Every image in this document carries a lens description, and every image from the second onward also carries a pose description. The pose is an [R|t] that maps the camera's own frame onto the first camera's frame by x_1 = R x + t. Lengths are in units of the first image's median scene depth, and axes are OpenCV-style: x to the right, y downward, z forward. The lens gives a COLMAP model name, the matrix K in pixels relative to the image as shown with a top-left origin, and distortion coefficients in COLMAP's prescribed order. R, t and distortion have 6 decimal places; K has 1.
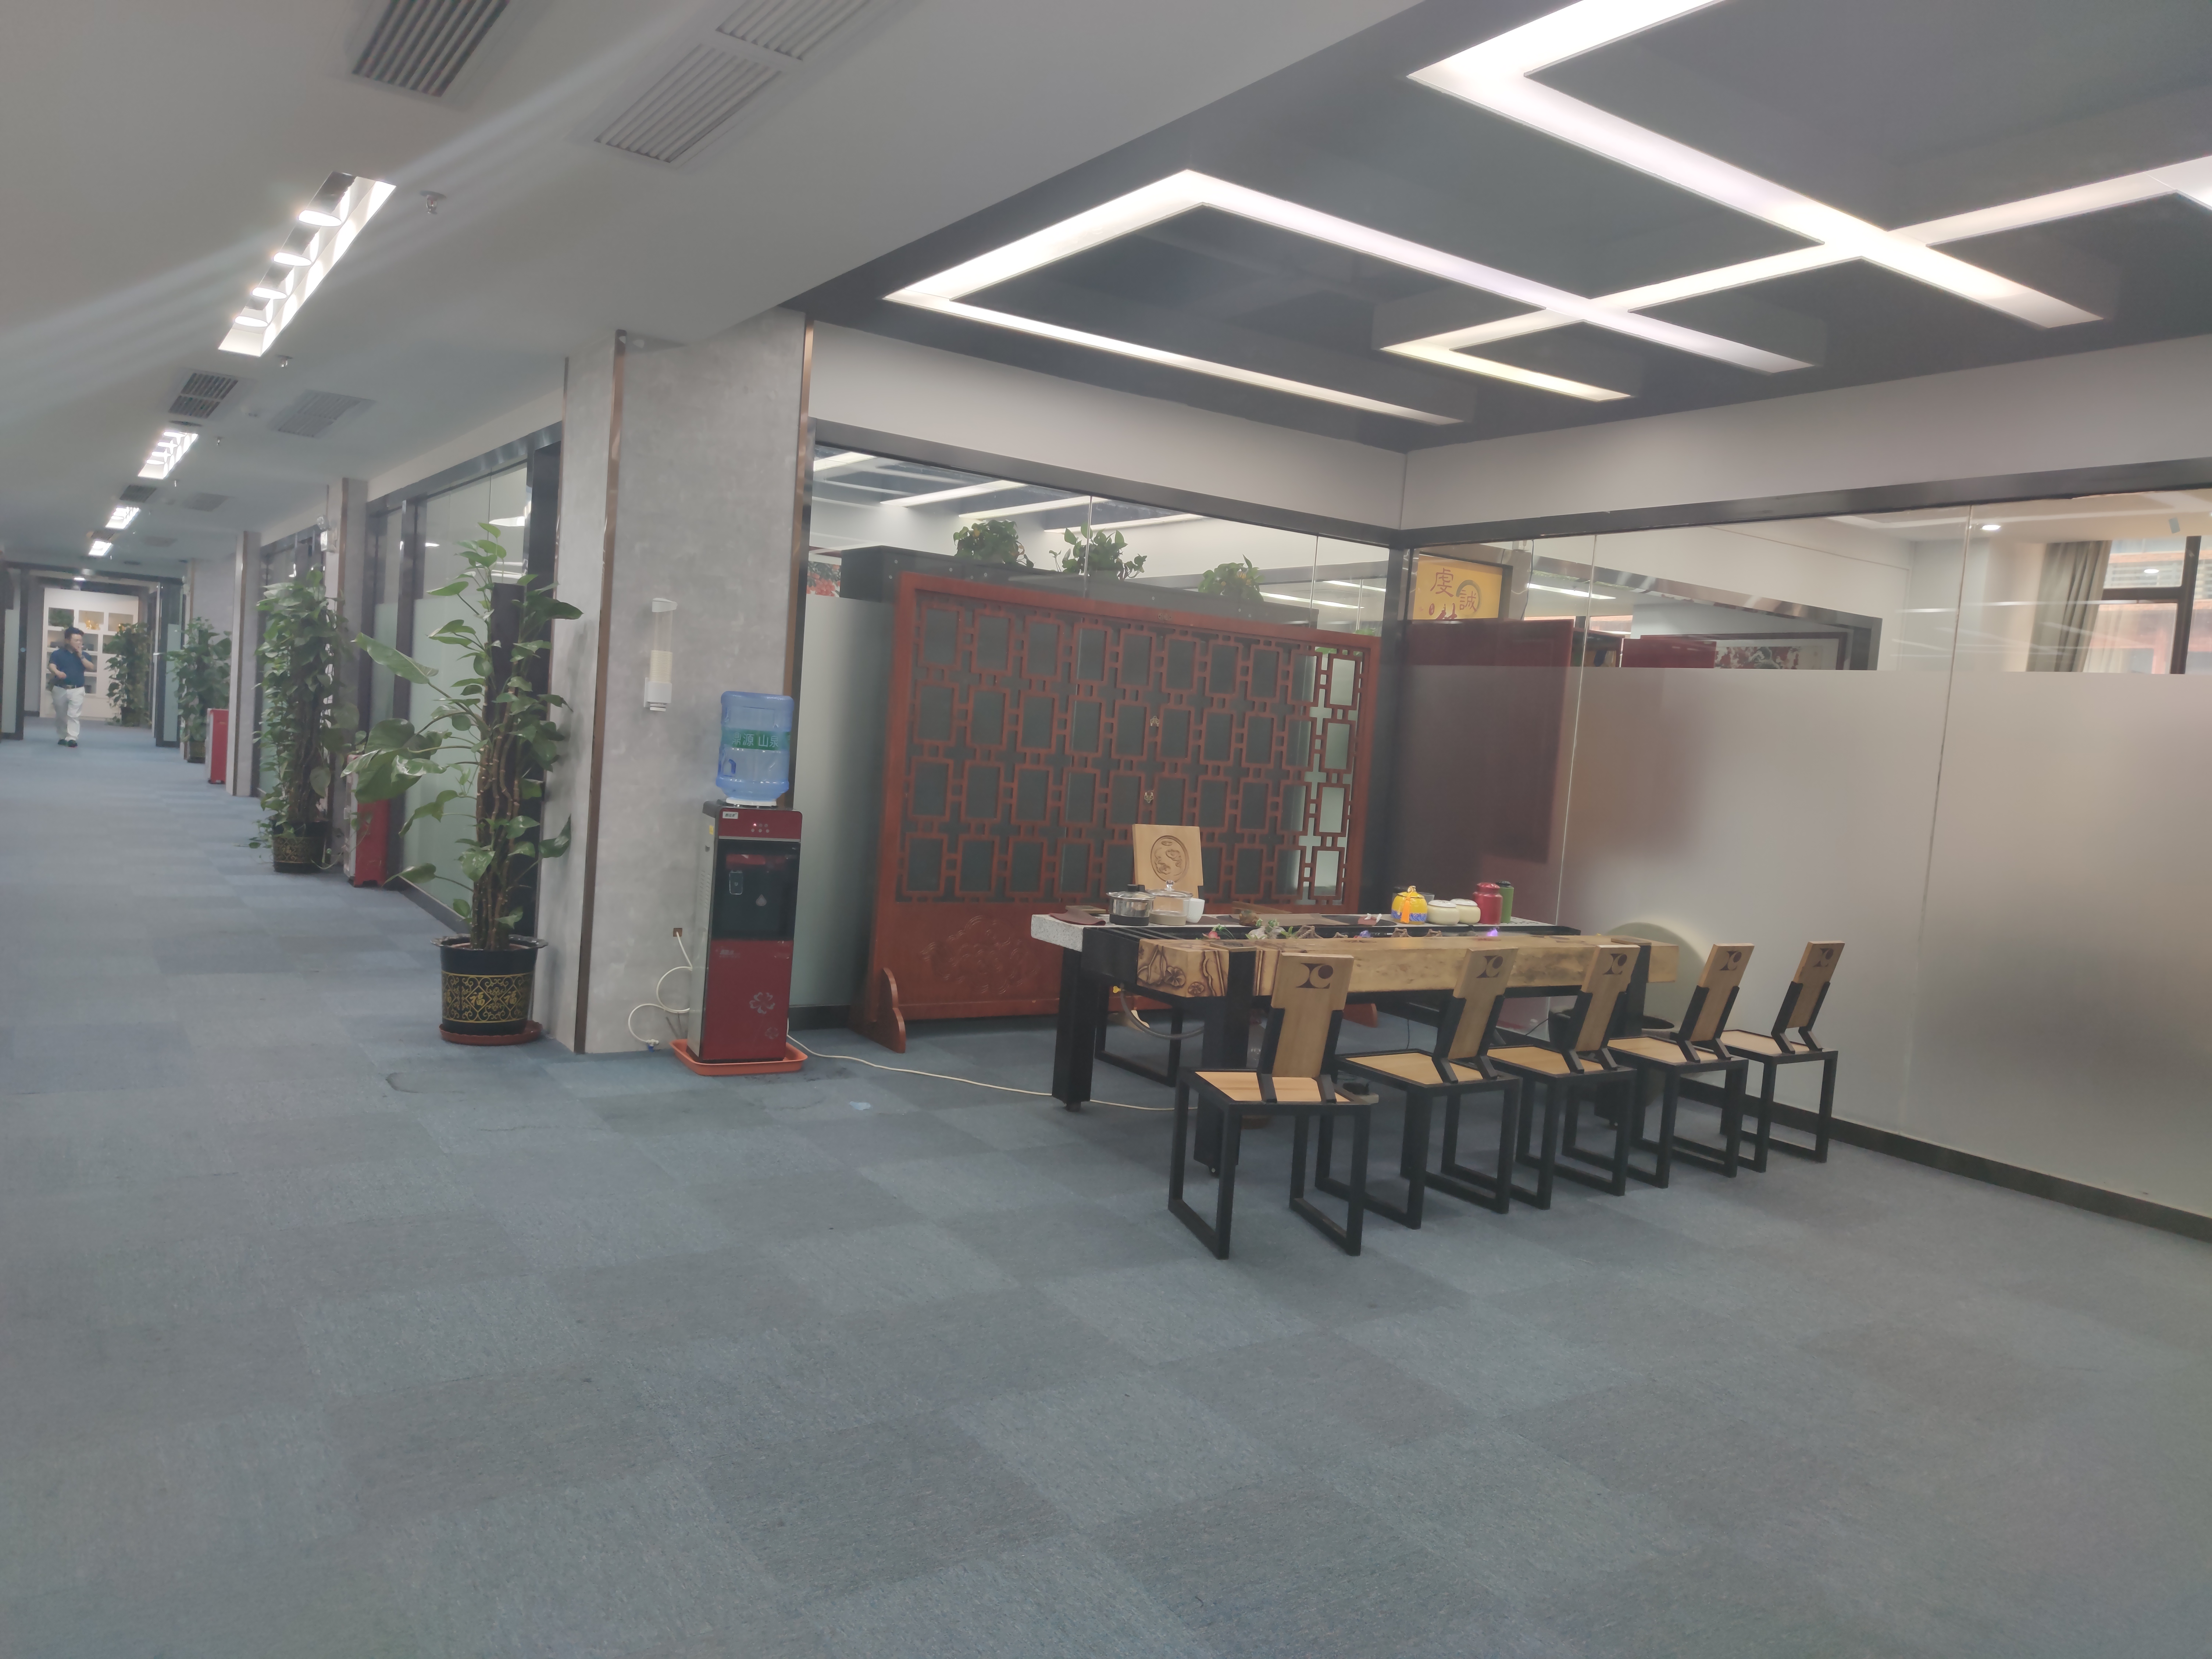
lens RADIAL K [[1579.9, 0, 1106.2], [0, 1579.9, 842.8], [0, 0, 1]] dist [0.011424, 0.002281]
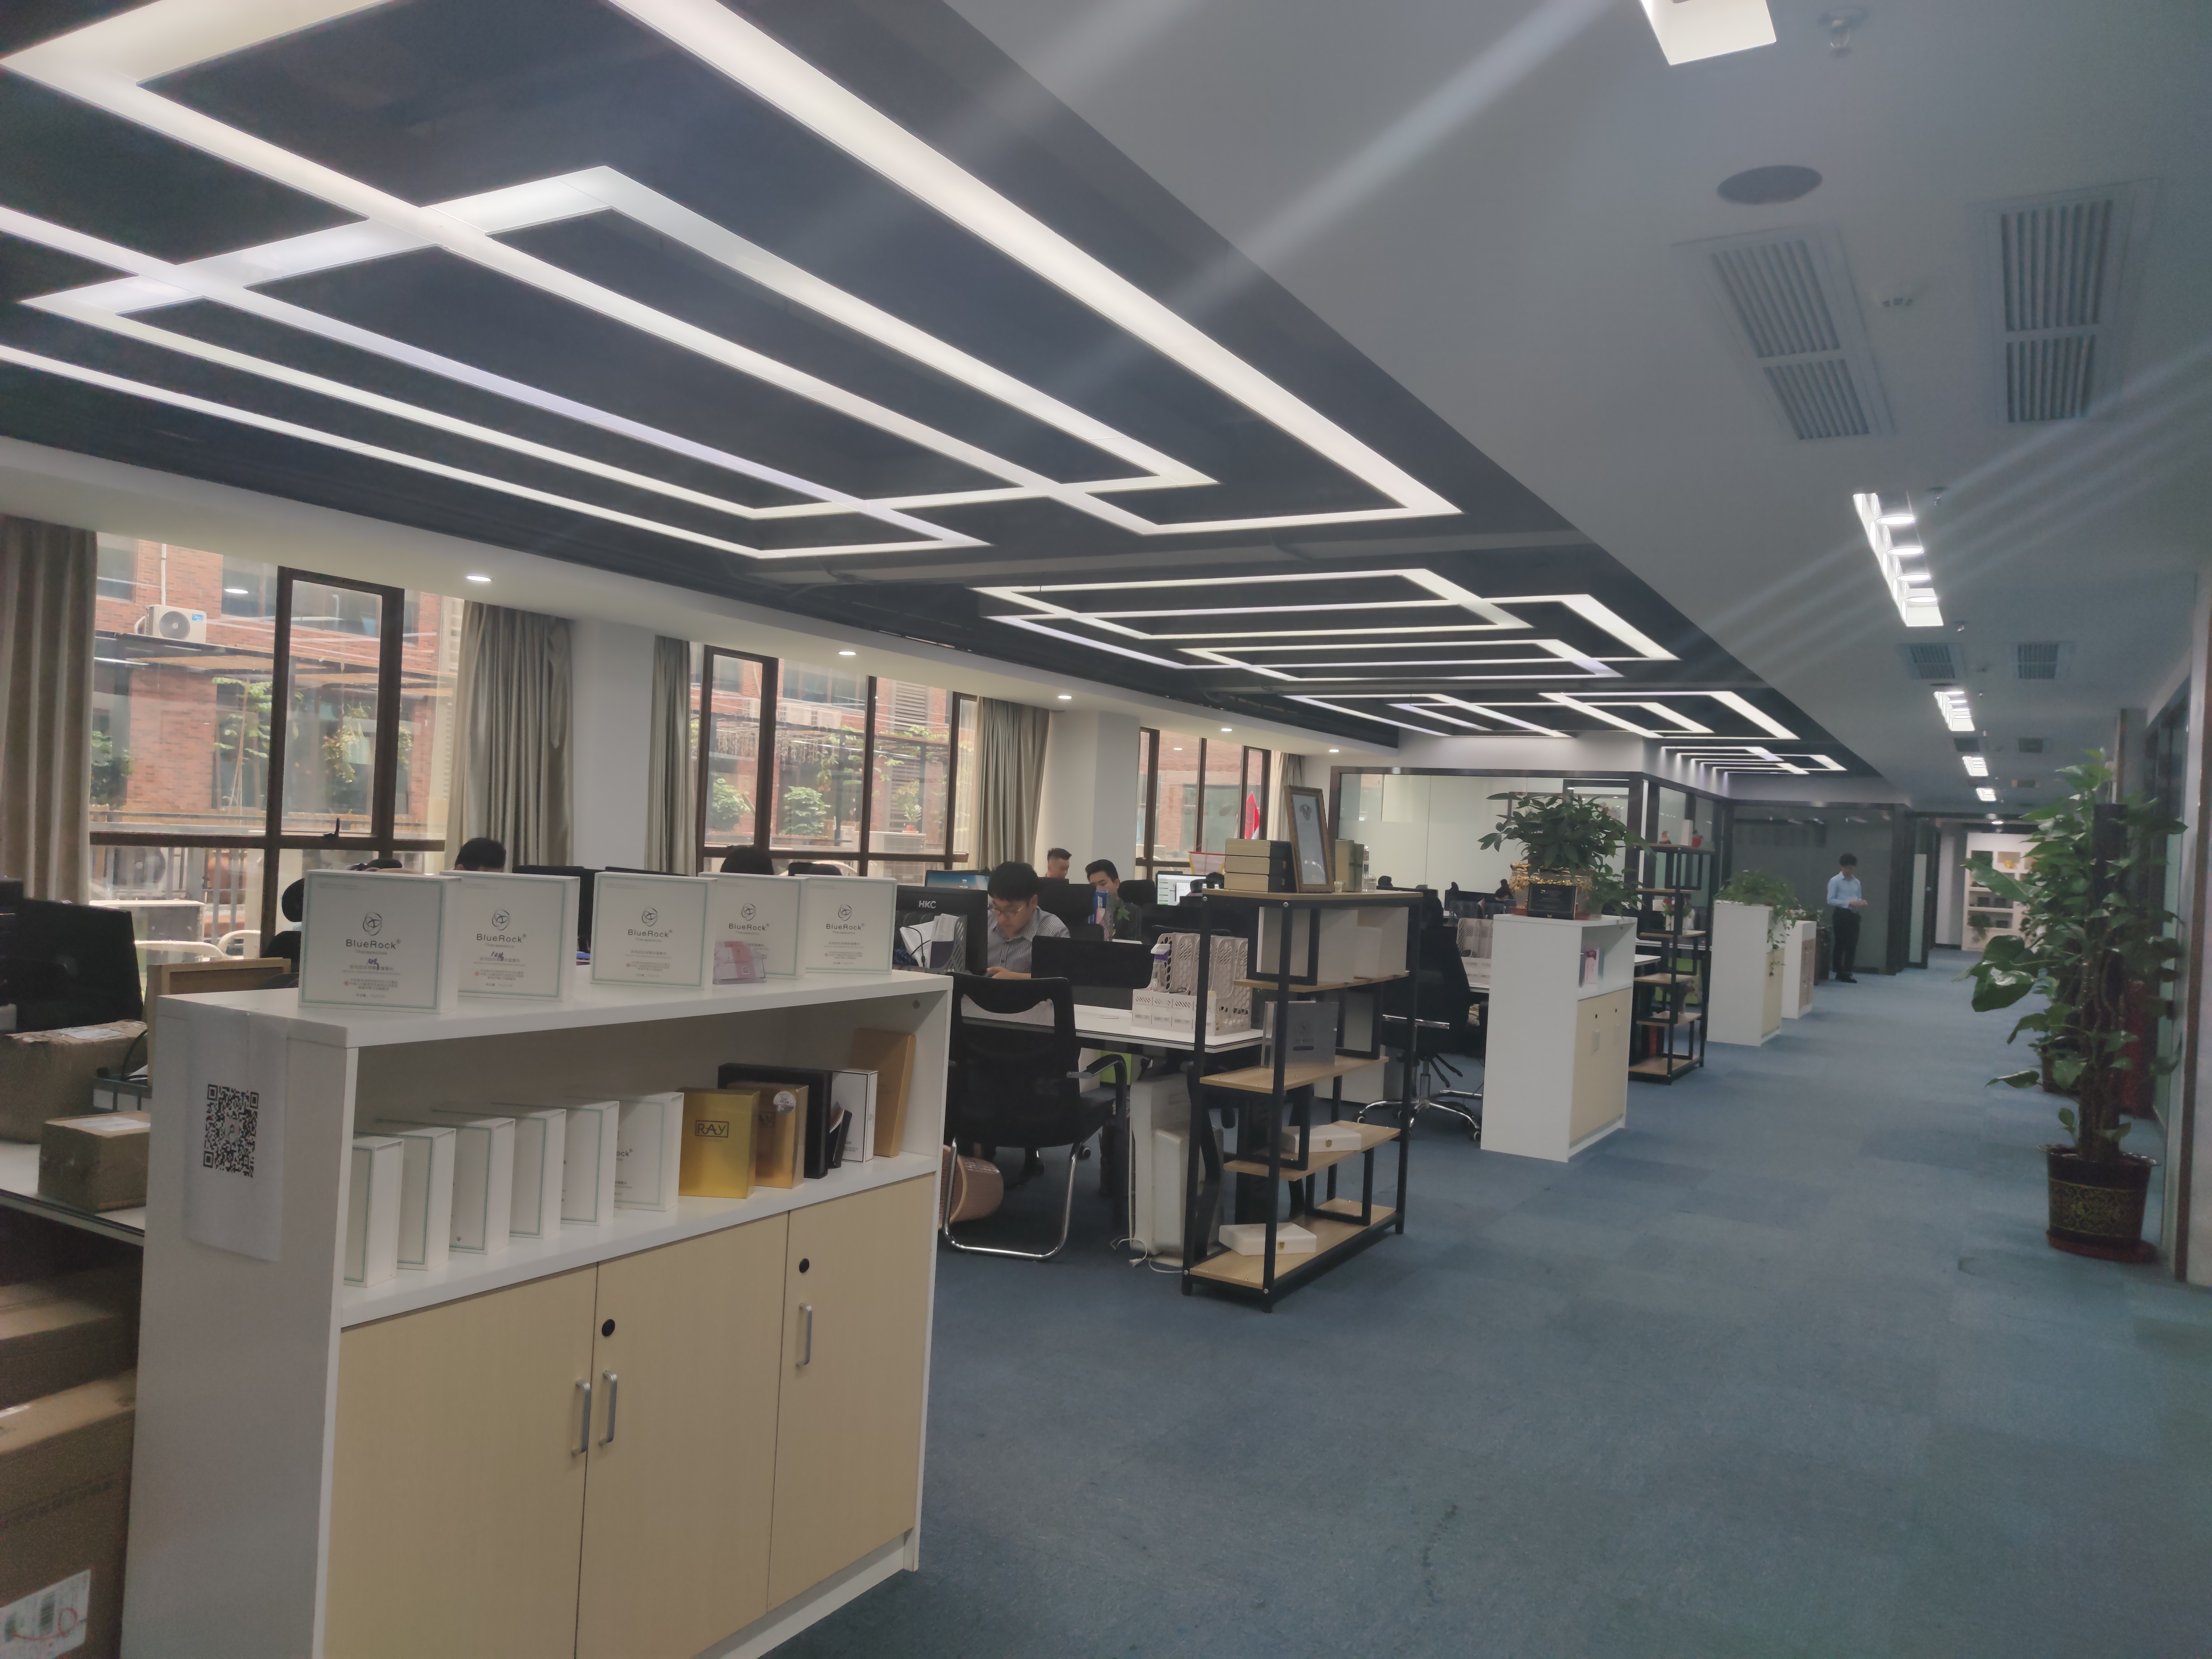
lens RADIAL K [[1579.9, 0, 1109.6], [0, 1579.9, 831.6], [0, 0, 1]] dist [0.011424, 0.002281]
pose [[0.442877, -0.065750, -0.894168, 0.252605], [-0.074561, 0.991152, -0.109811, 0.016331], [0.893477, 0.115303, 0.434056, -0.030473]]
